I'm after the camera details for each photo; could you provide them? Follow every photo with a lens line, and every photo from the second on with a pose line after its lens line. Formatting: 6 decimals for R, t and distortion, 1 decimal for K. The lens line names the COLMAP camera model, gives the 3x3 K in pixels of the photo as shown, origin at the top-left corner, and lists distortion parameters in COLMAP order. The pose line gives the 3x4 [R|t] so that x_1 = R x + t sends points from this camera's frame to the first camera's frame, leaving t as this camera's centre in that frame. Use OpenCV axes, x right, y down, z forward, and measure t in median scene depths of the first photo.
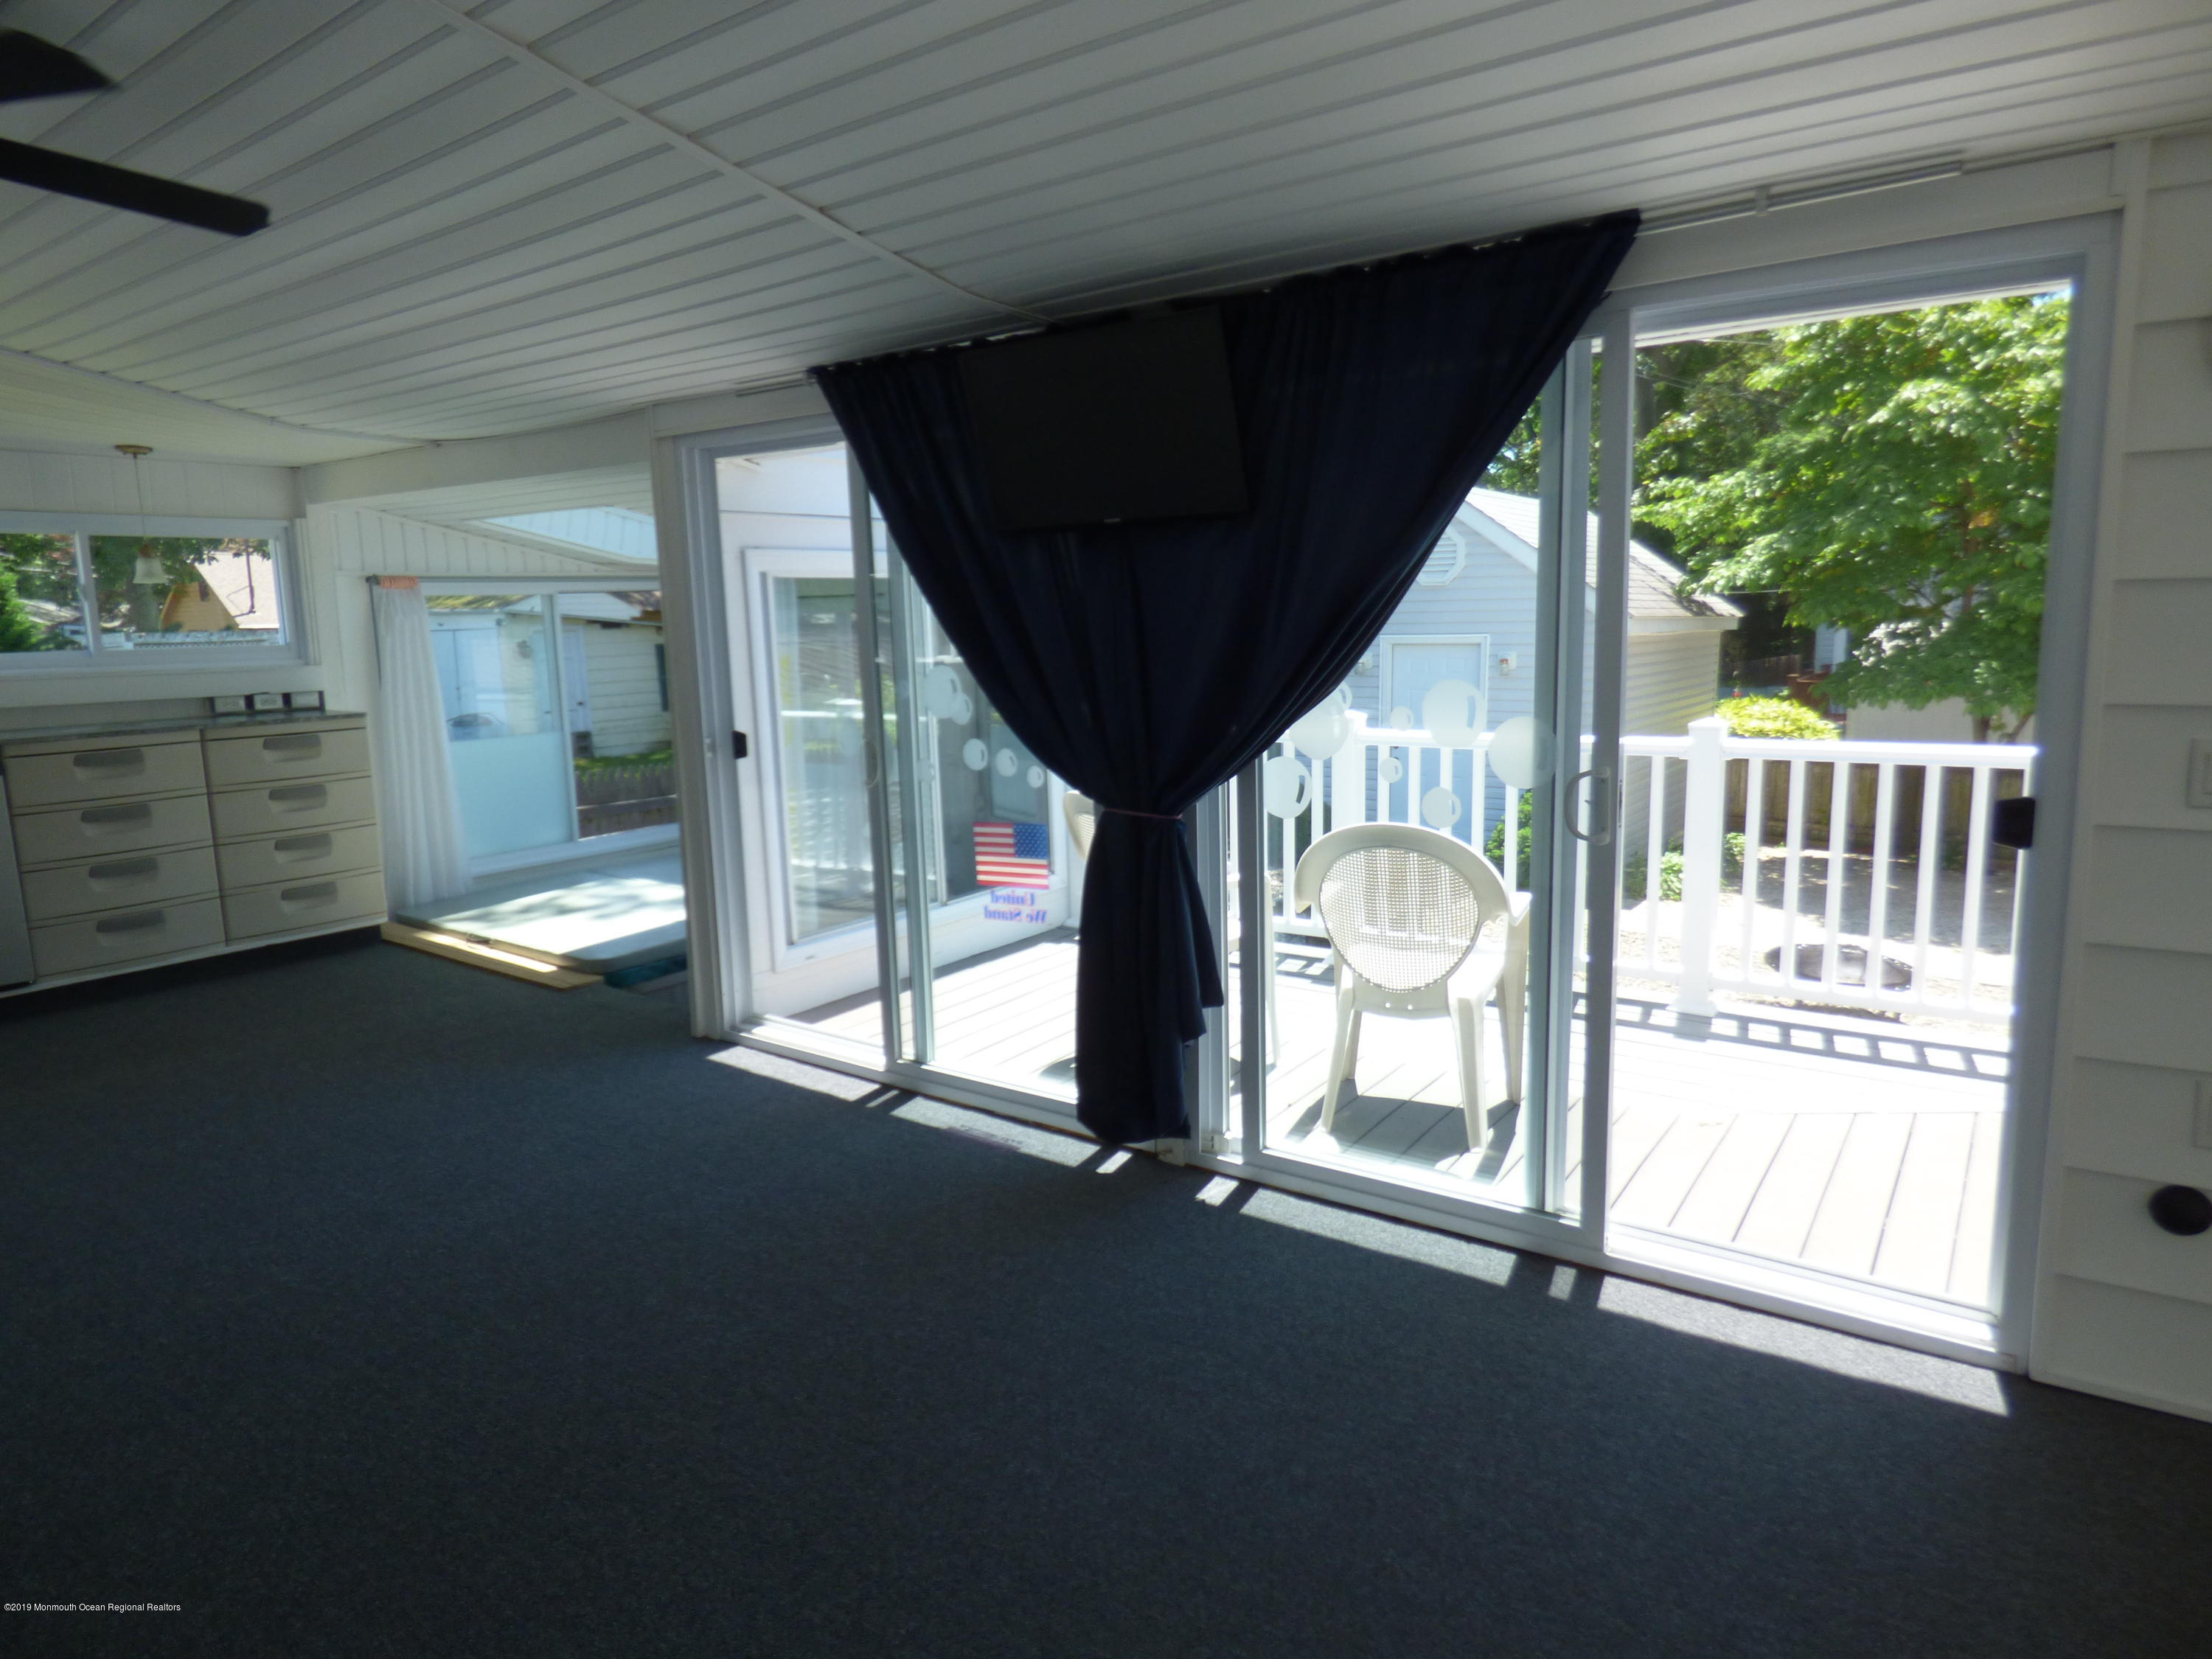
lens RADIAL K [[1309.7, 0, 1101.6], [0, 1309.7, 804.8], [0, 0, 1]] dist [0.004033, -0.026784]
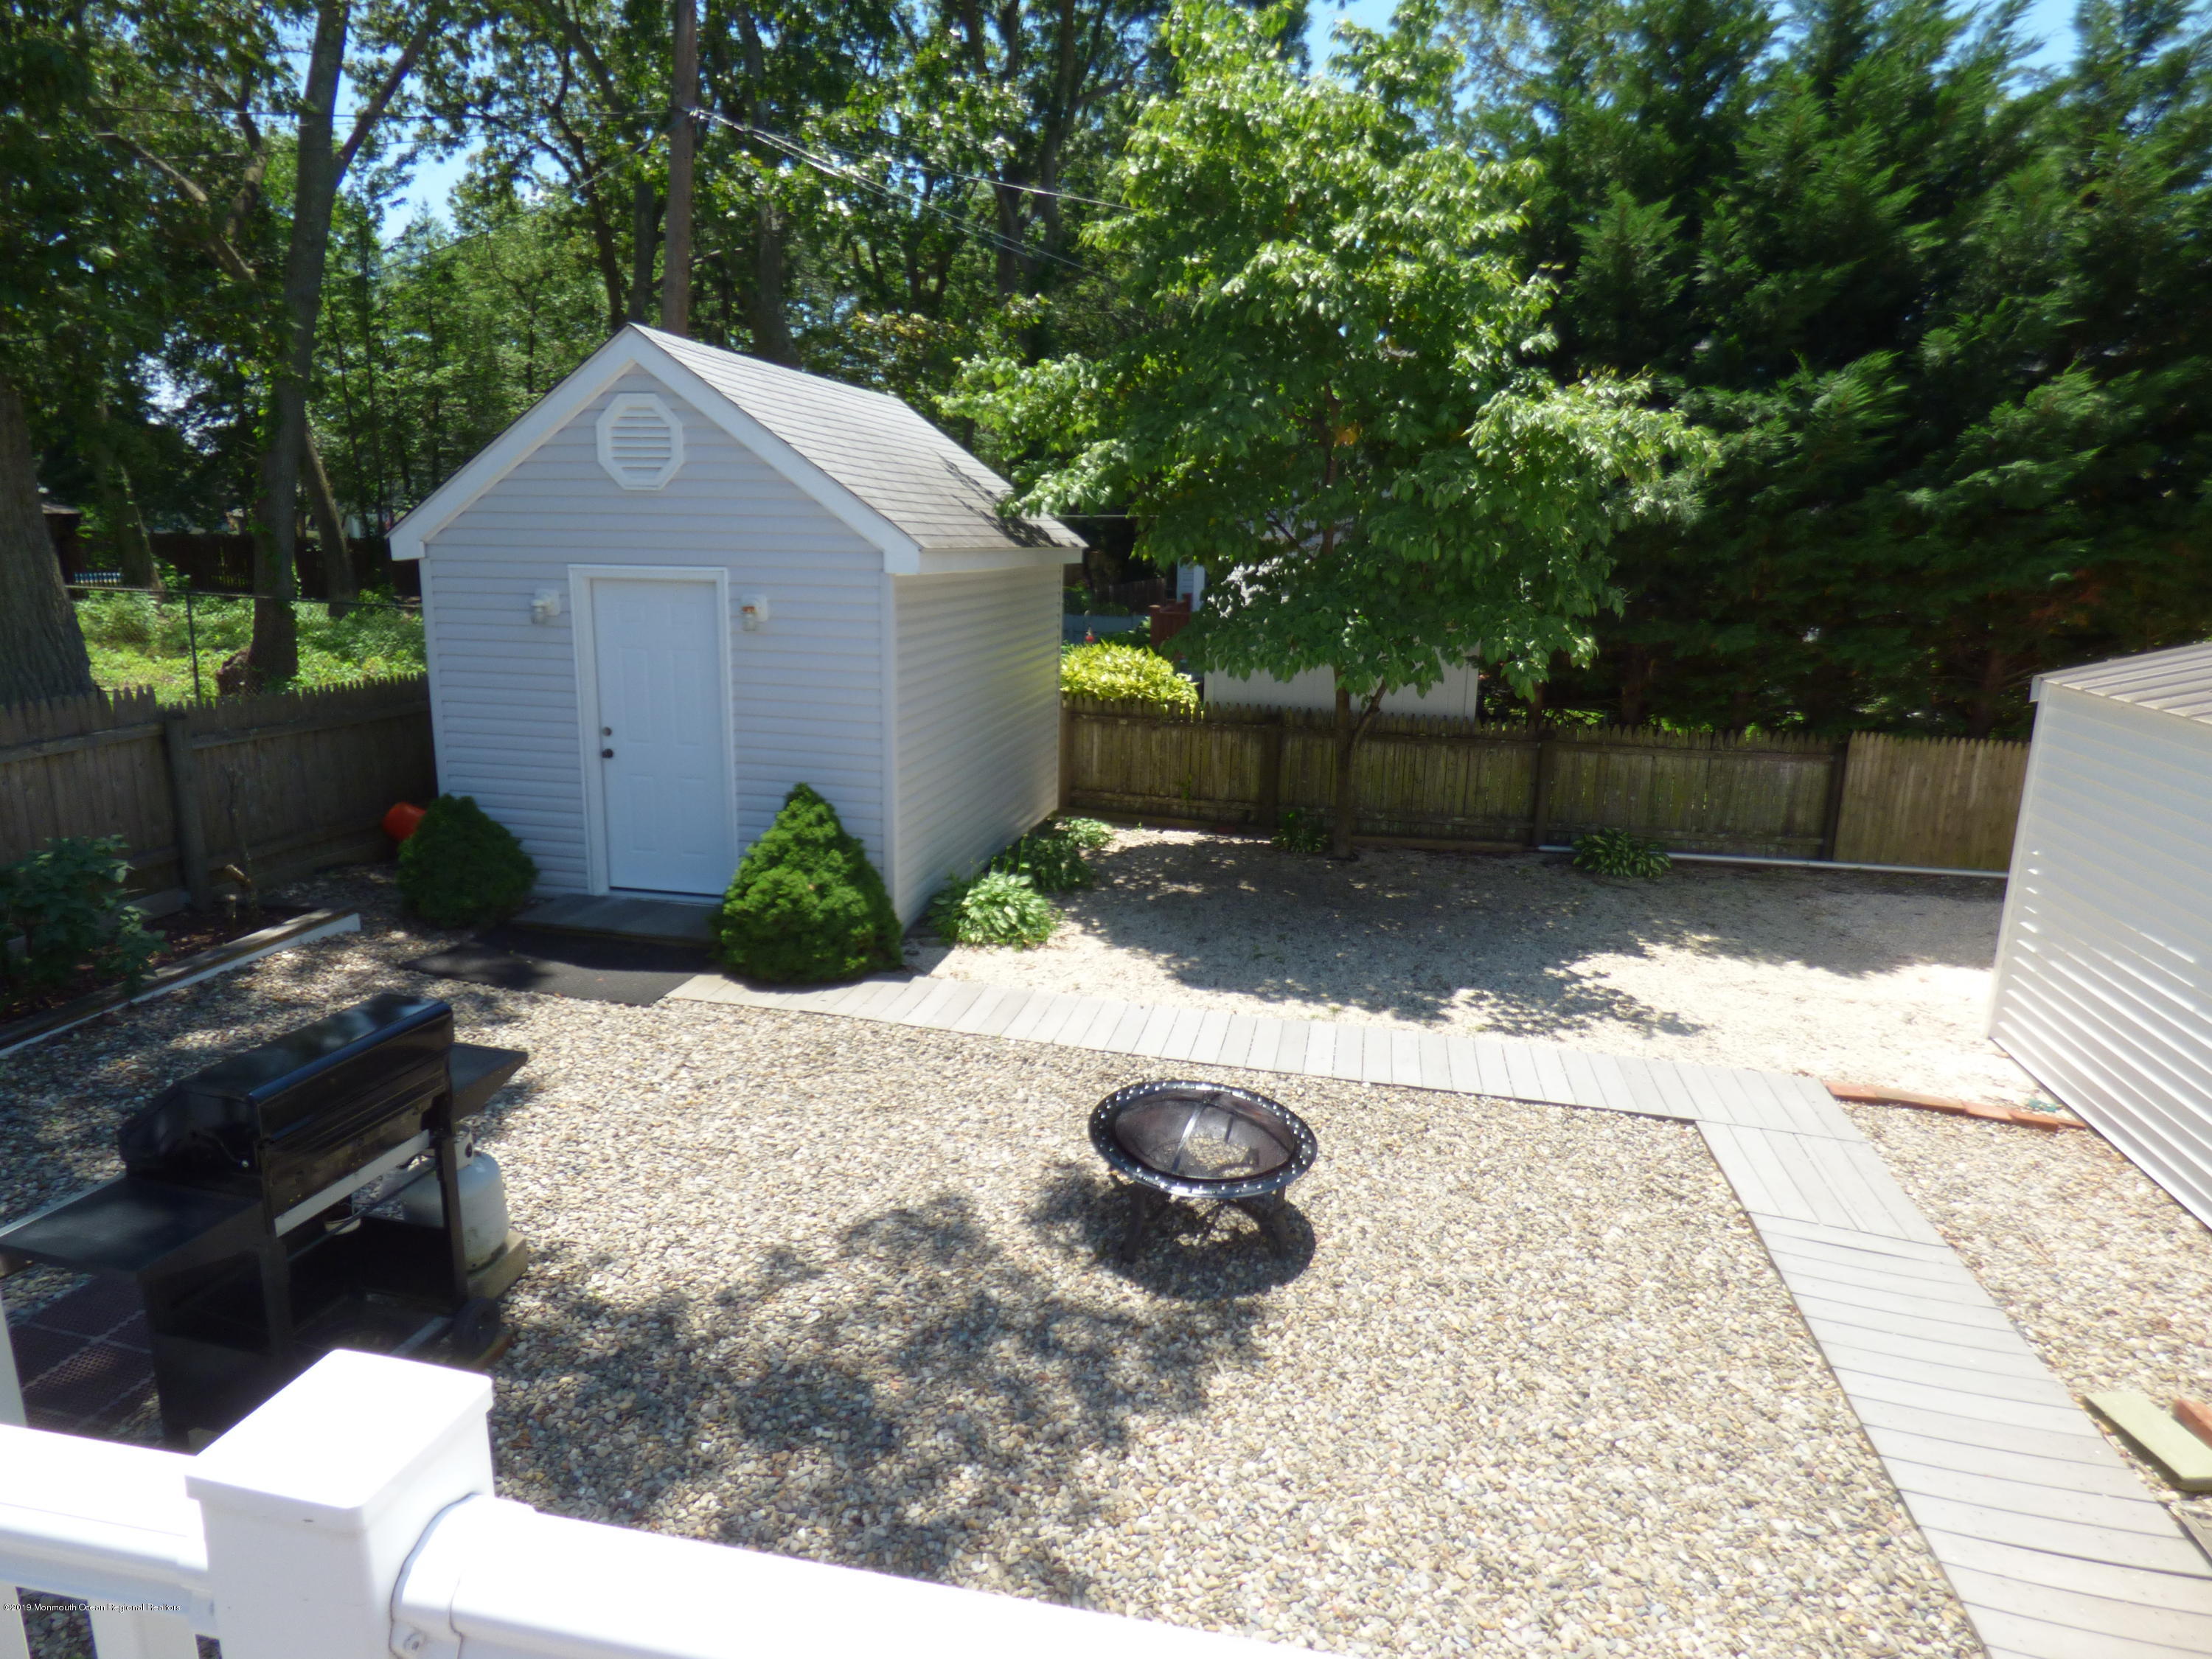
lens RADIAL K [[1301.8, 0, 1115.7], [0, 1301.8, 822.4], [0, 0, 1]] dist [-0.031261, 0.011707]
pose [[0.899679, -0.061797, 0.432156, 0.180308], [0.026543, 0.995842, 0.087145, -0.053448], [-0.435745, -0.066931, 0.897578, 0.316908]]
